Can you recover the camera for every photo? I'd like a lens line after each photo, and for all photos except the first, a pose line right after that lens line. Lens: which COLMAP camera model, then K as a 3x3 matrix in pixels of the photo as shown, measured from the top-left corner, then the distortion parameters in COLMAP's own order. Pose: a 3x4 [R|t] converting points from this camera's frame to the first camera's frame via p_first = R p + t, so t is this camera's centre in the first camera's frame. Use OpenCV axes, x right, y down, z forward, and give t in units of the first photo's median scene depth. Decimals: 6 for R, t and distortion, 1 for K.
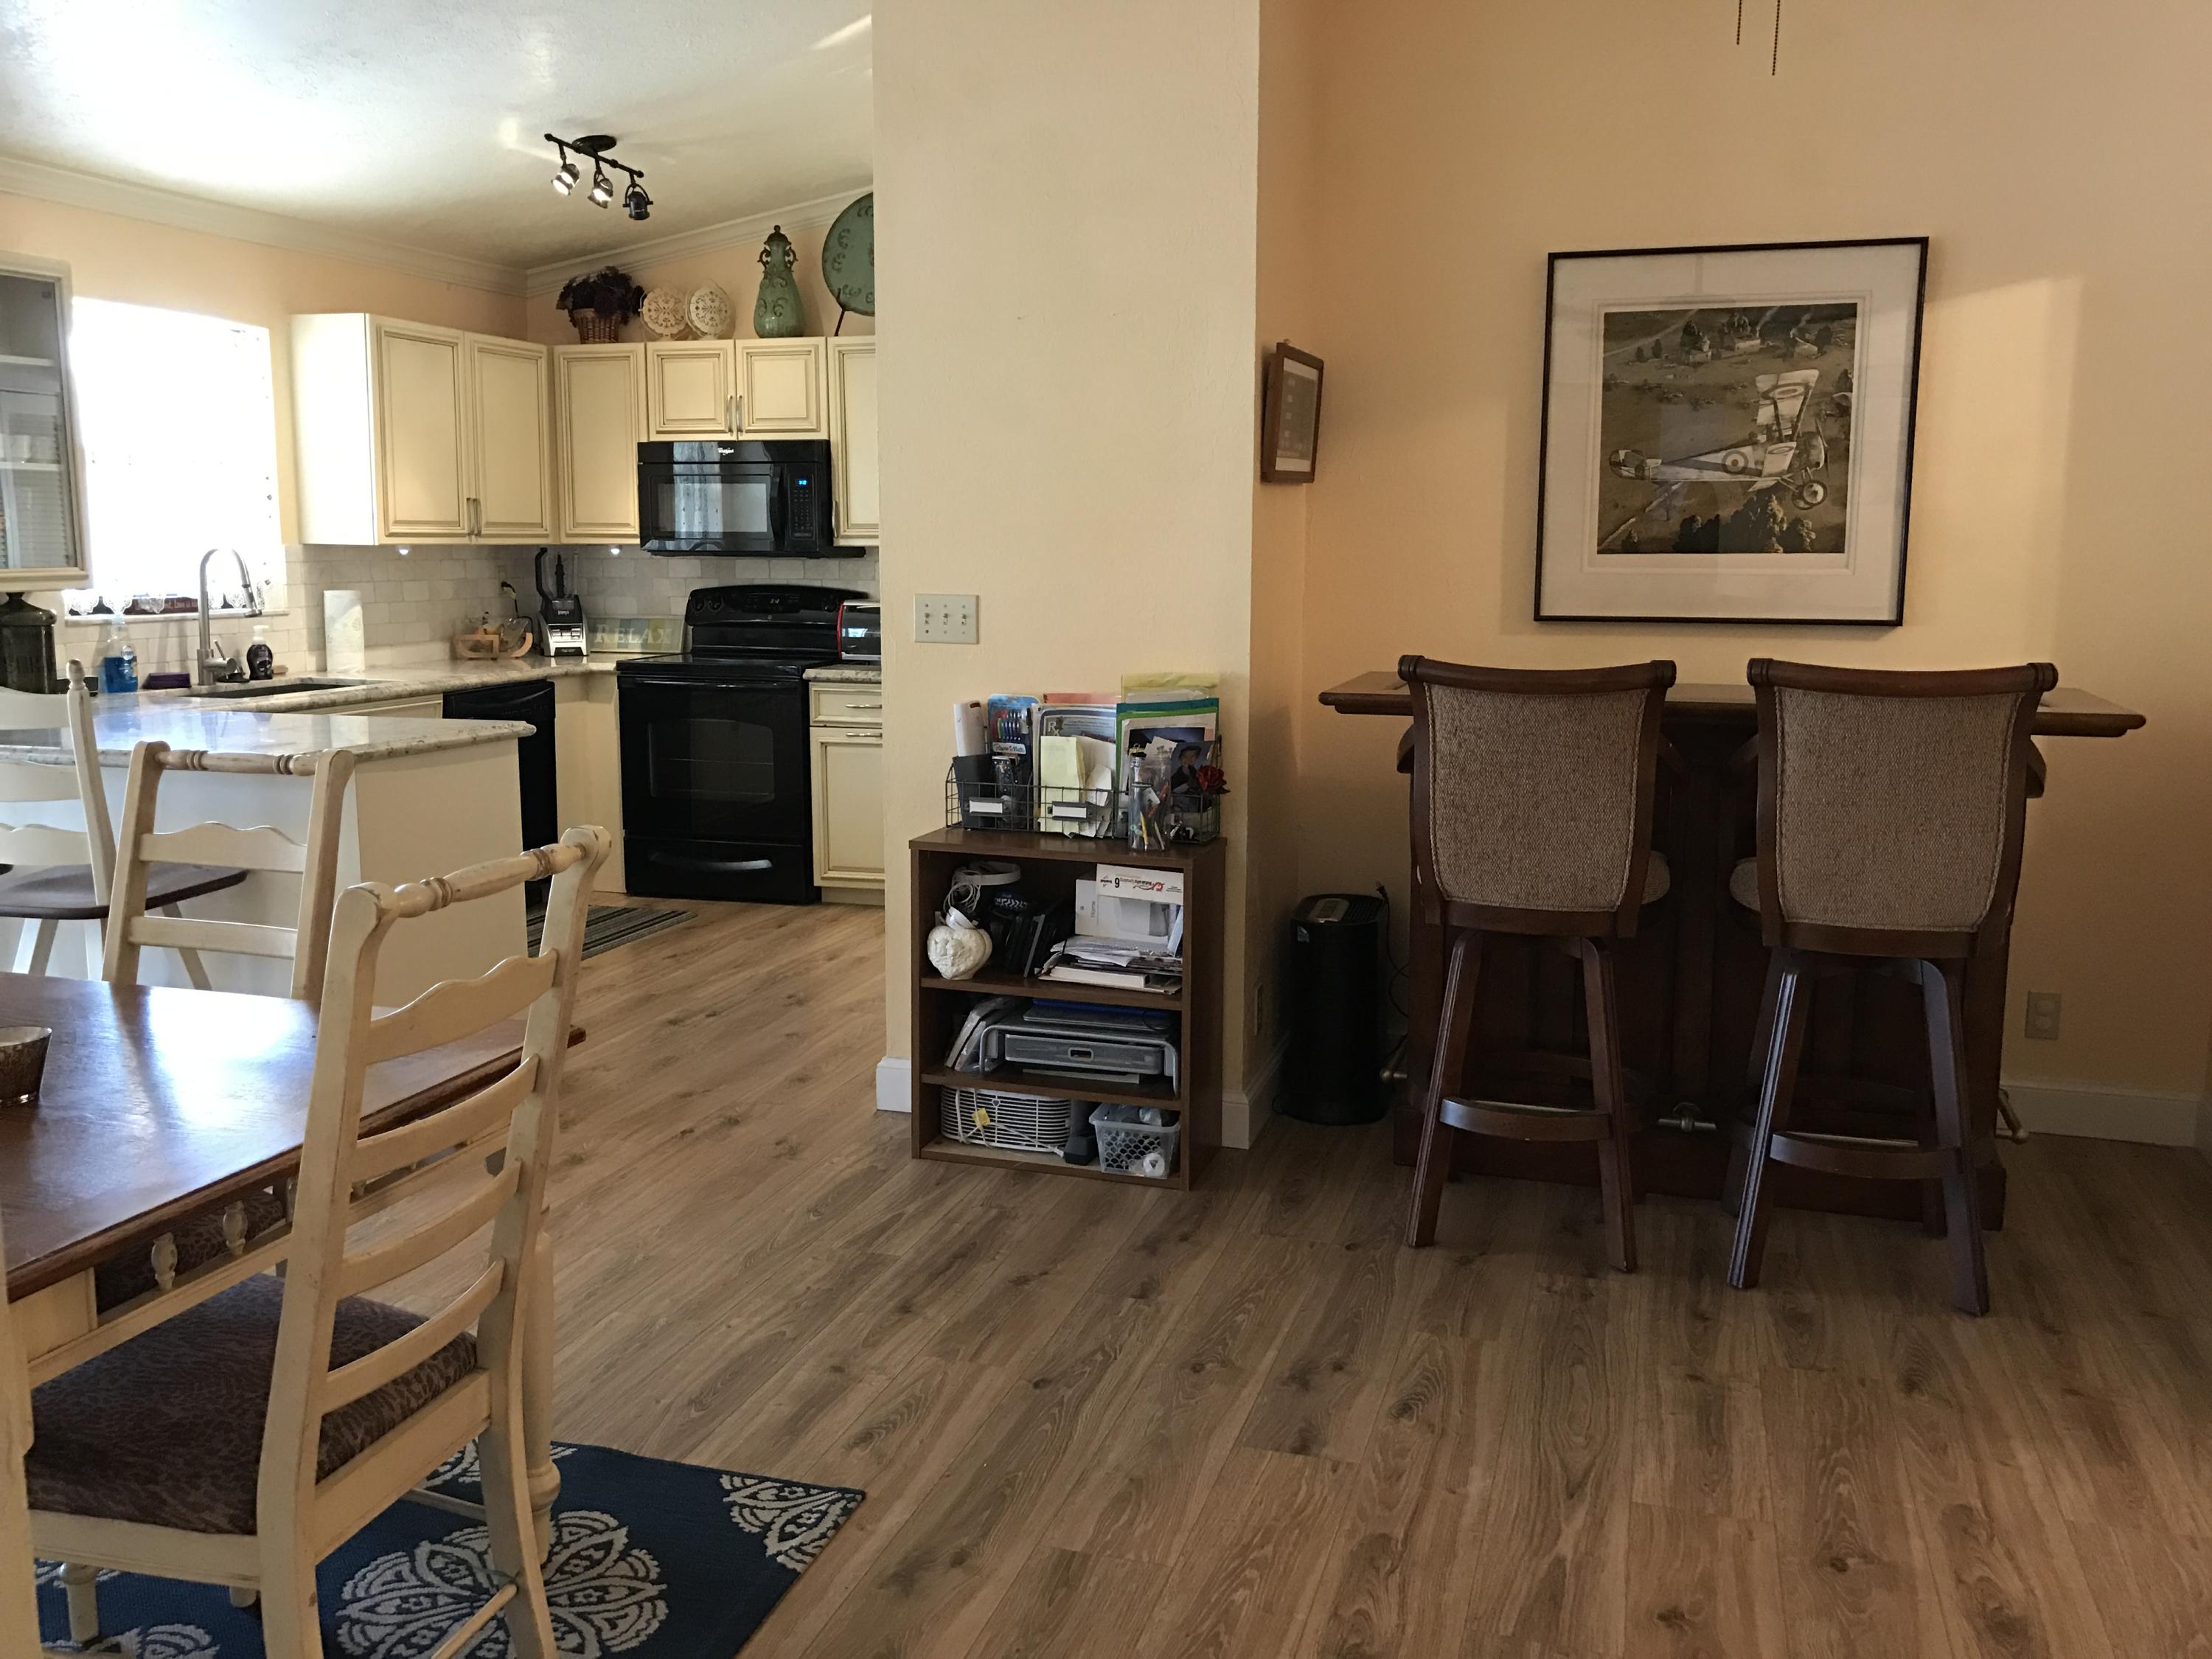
lens RADIAL K [[1822.1, 0, 1107.3], [0, 1822.1, 823.7], [0, 0, 1]] dist [0.011850, 0.005010]
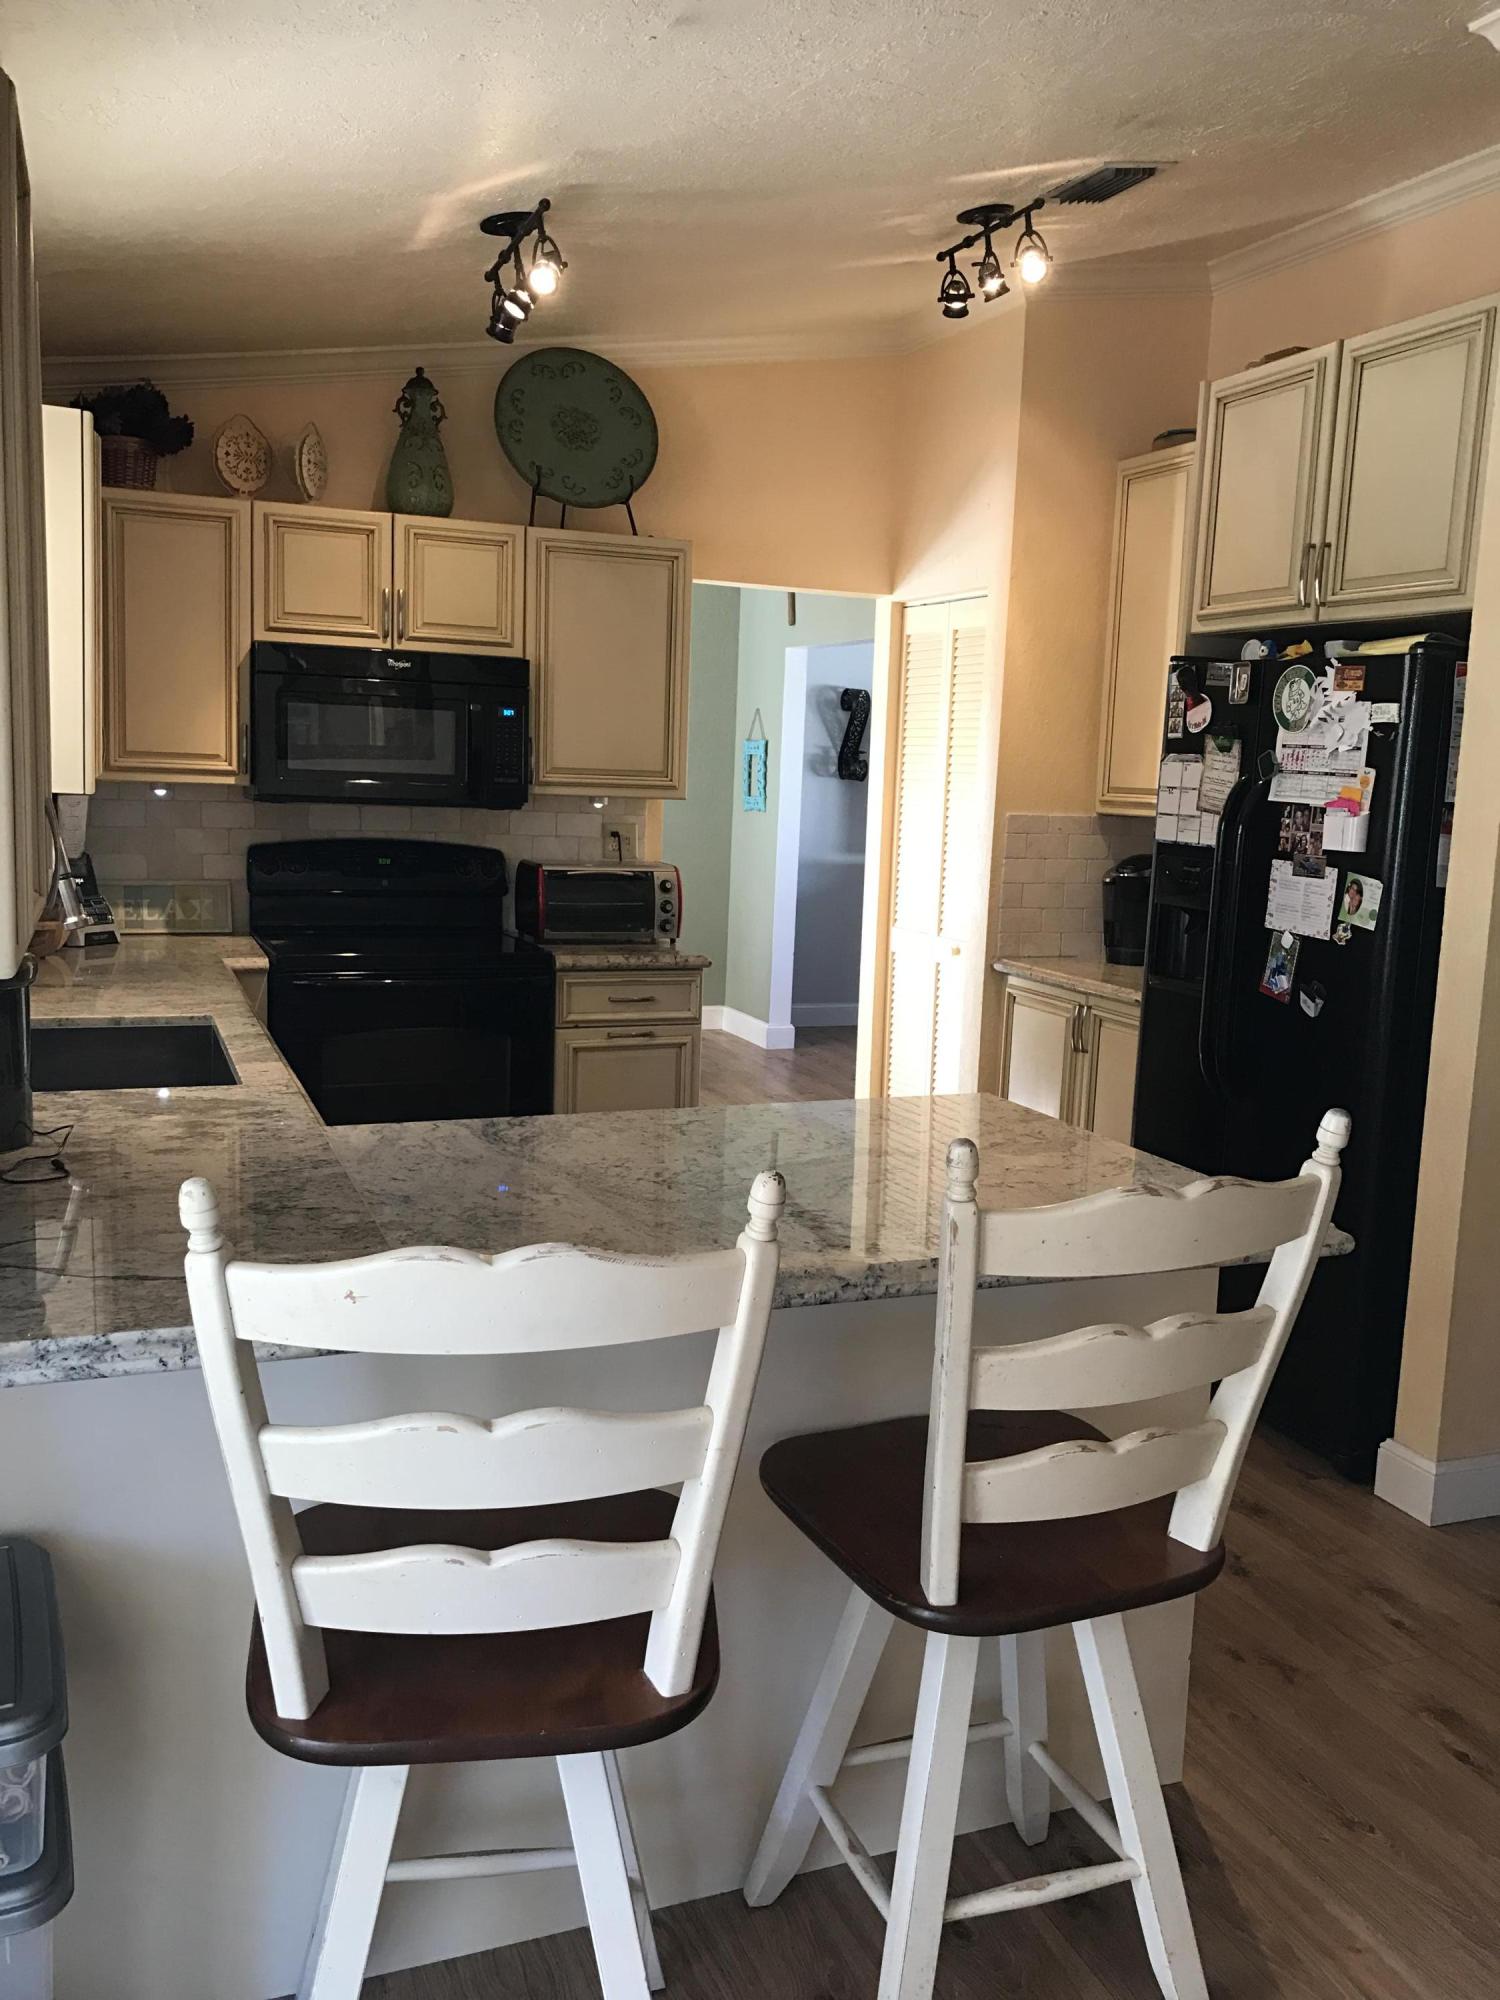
lens RADIAL K [[1647.4, 0, 756.5], [0, 1647.4, 1001.9], [0, 0, 1]] dist [0.011850, 0.005010]
pose [[0.766649, -0.071659, 0.638055, -0.528198], [0.062451, 0.997363, 0.036974, -0.082517], [-0.639022, 0.011501, 0.769103, 0.388813]]
